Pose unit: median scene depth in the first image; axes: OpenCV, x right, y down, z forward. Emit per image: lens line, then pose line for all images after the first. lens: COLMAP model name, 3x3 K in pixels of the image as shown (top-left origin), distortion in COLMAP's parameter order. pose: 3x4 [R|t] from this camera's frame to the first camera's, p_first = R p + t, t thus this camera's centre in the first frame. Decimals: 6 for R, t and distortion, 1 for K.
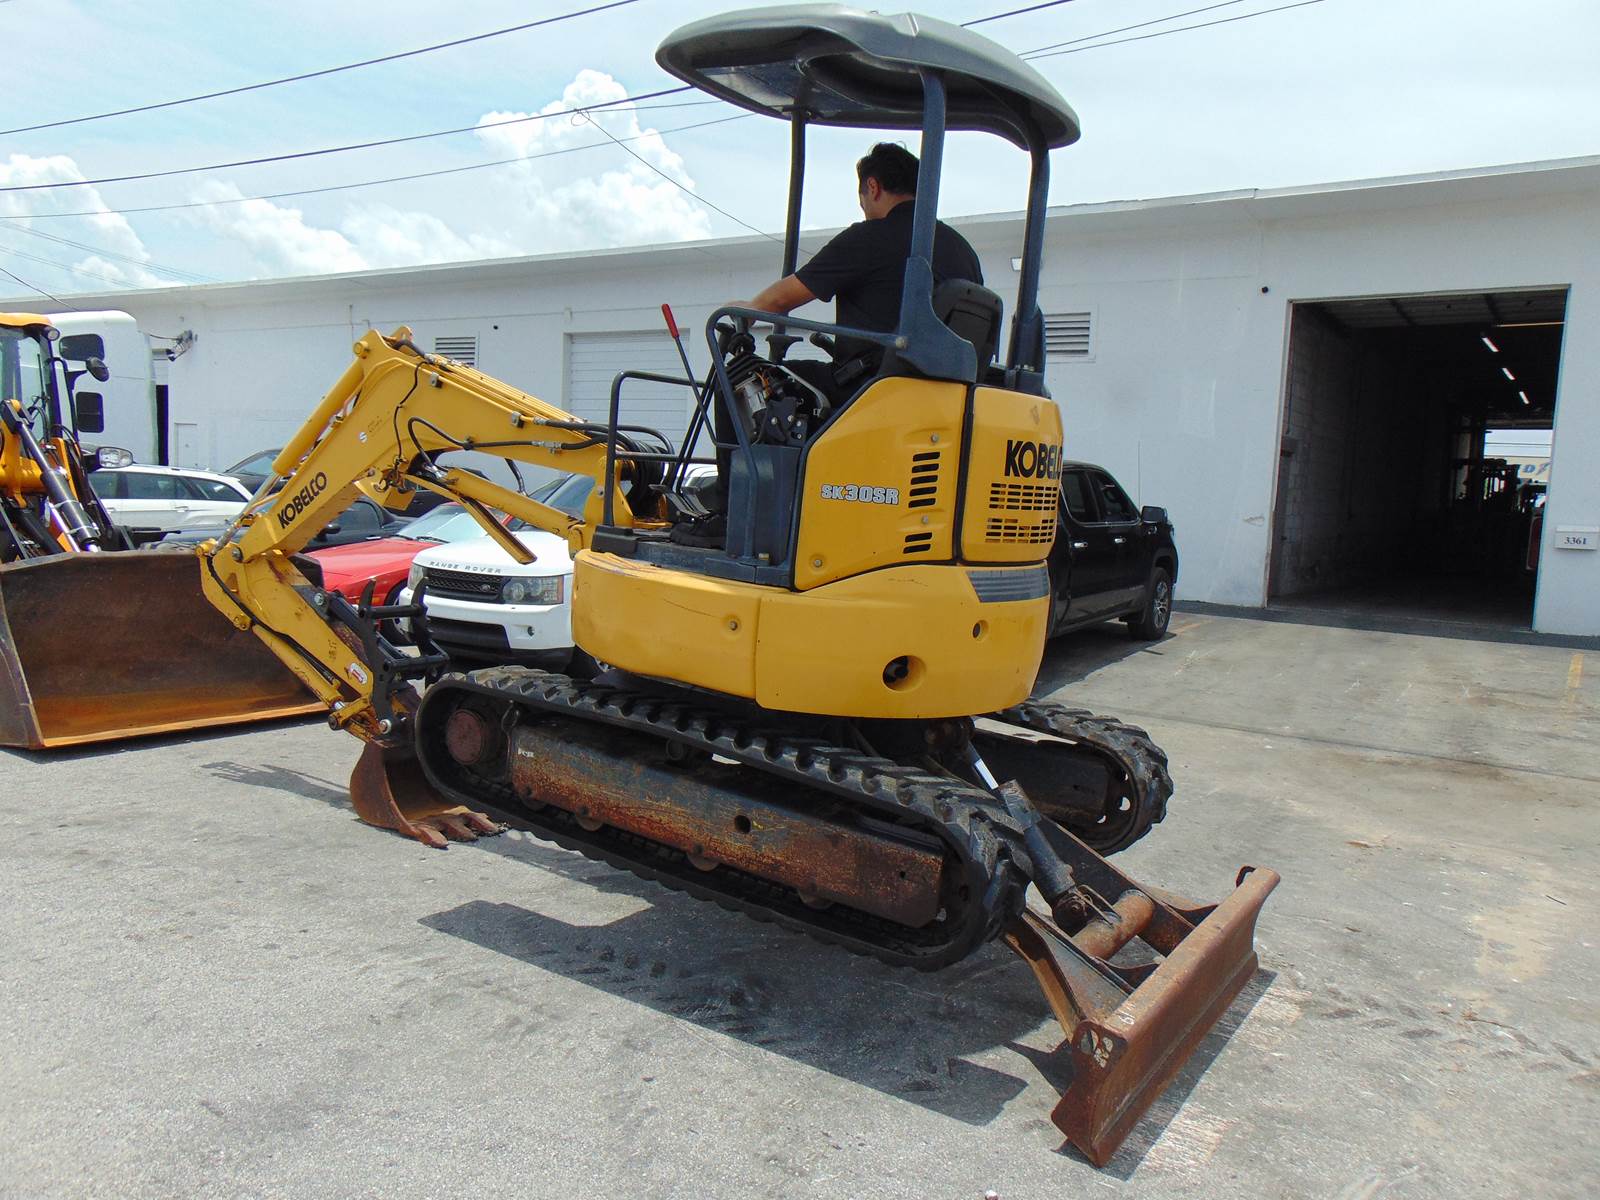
lens RADIAL K [[1207.4, 0, 799.8], [0, 1207.4, 598.9], [0, 0, 1]] dist [-0.032048, 0.065366]
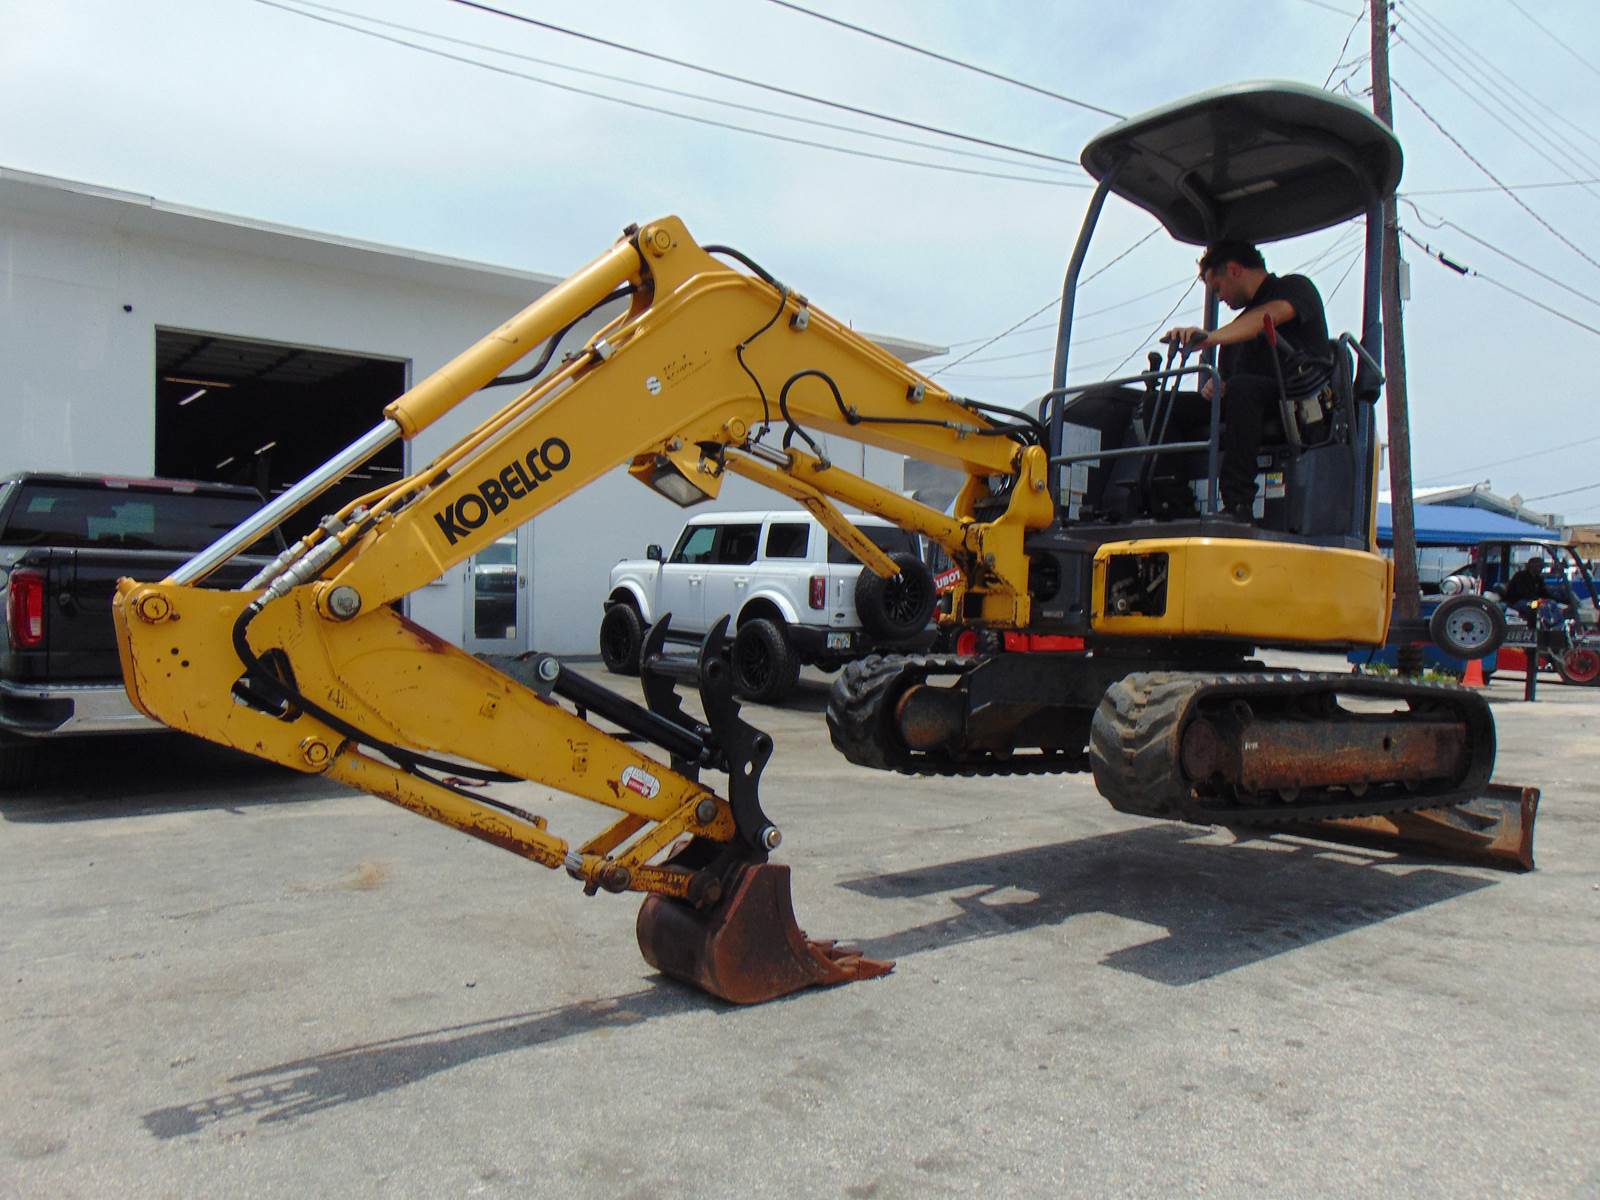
lens RADIAL K [[1207.4, 0, 806.1], [0, 1207.4, 596.4], [0, 0, 1]] dist [-0.032048, 0.065366]
pose [[0.317296, -0.046790, 0.947172, -1.153982], [0.099531, 0.994909, 0.015806, -0.038824], [-0.943089, 0.089258, 0.320337, 0.933476]]
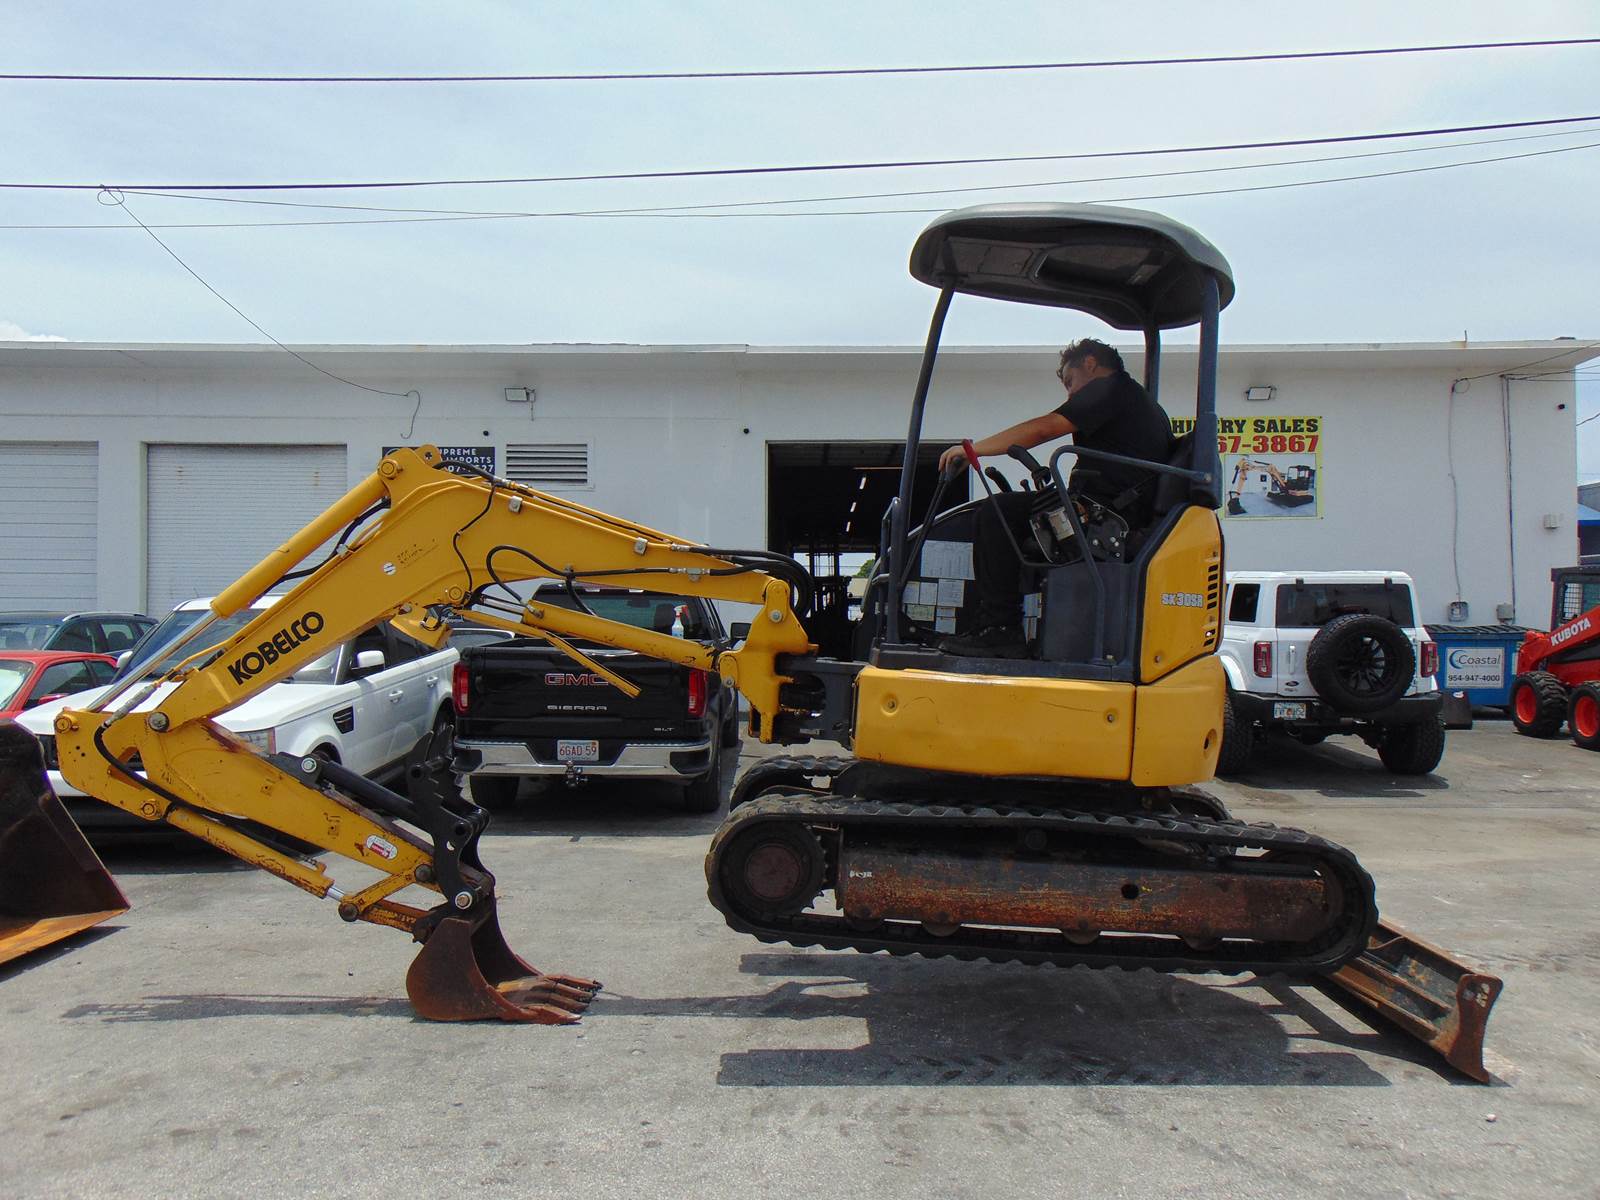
lens RADIAL K [[1207.4, 0, 801.9], [0, 1207.4, 587.5], [0, 0, 1]] dist [-0.032048, 0.065366]
pose [[0.831987, -0.030523, 0.553954, -0.749346], [0.092868, 0.992059, -0.084817, -0.025235], [-0.546967, 0.122011, 0.828215, 0.153540]]
